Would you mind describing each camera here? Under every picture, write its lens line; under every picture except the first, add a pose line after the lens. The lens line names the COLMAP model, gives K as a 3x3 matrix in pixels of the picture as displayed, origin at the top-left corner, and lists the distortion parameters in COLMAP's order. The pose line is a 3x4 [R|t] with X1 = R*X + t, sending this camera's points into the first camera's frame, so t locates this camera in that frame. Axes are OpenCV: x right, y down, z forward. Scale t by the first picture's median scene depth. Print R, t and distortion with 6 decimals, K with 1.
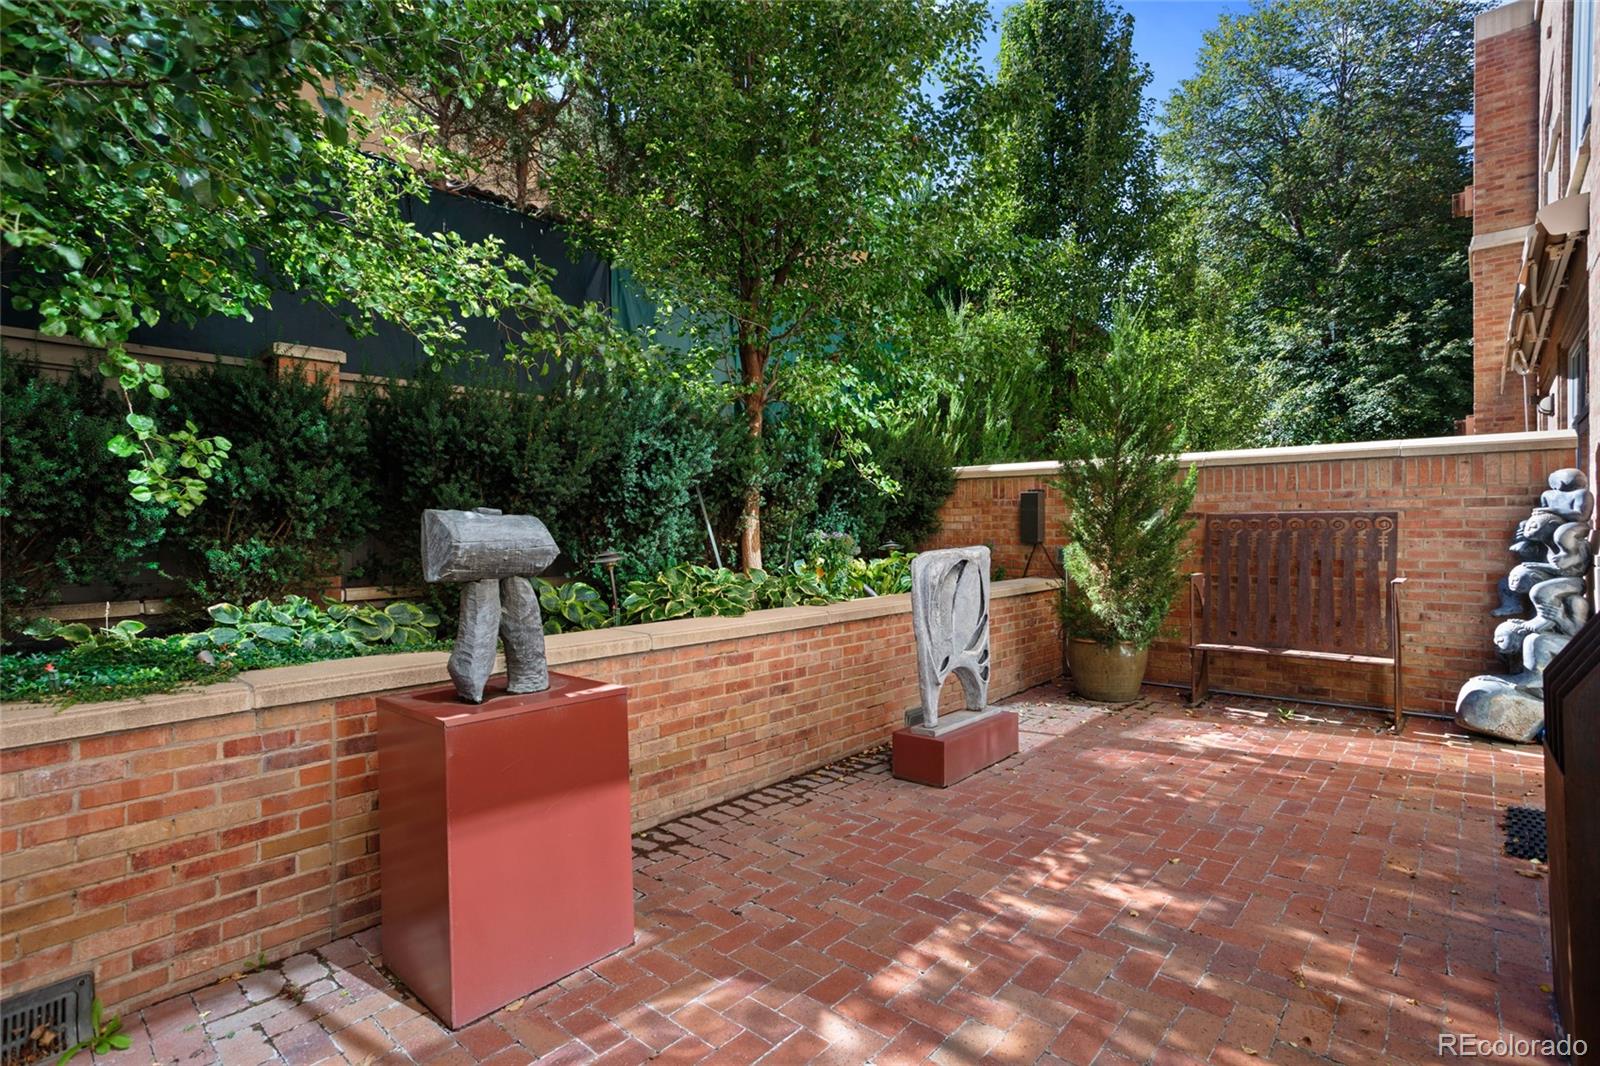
lens RADIAL K [[790.3, 0, 801.7], [0, 790.3, 540.2], [0, 0, 1]] dist [-0.040087, 0.026531]
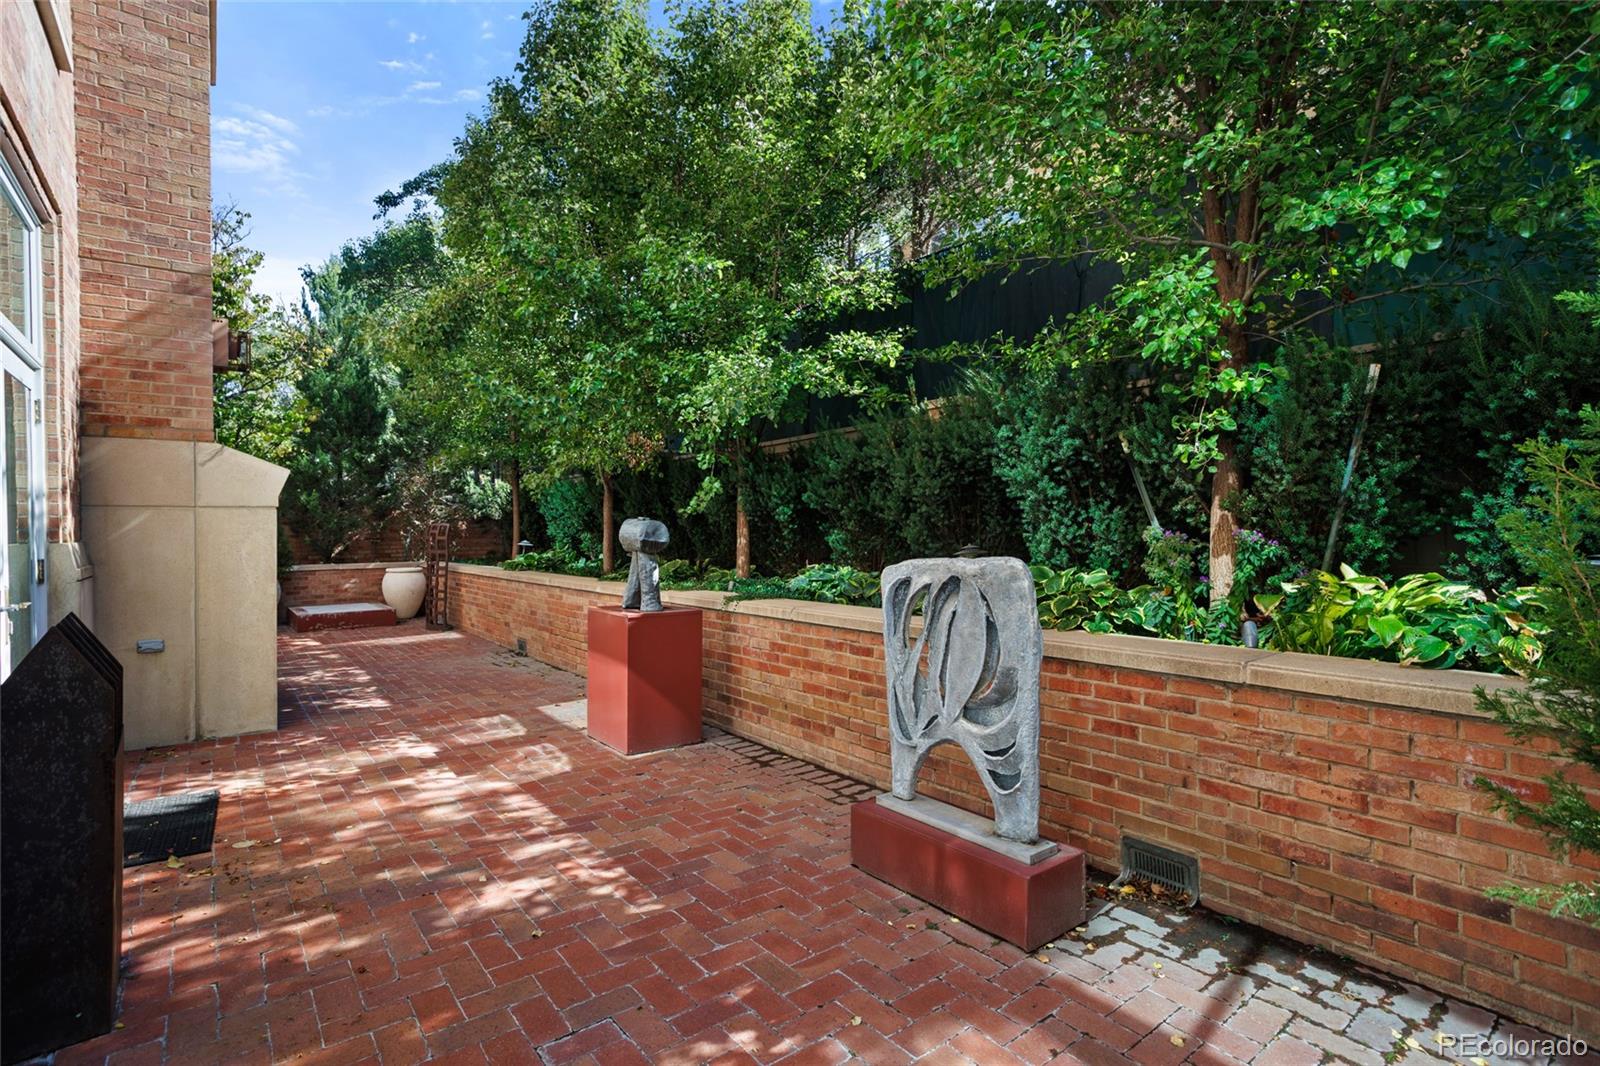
lens RADIAL K [[790.3, 0, 800.2], [0, 790.3, 528.9], [0, 0, 1]] dist [-0.040087, 0.026531]
pose [[-0.202164, 0.008826, -0.979312, 1.302309], [0.001016, 0.999961, 0.008802, -0.029384], [0.979351, 0.000785, -0.202165, 1.526858]]
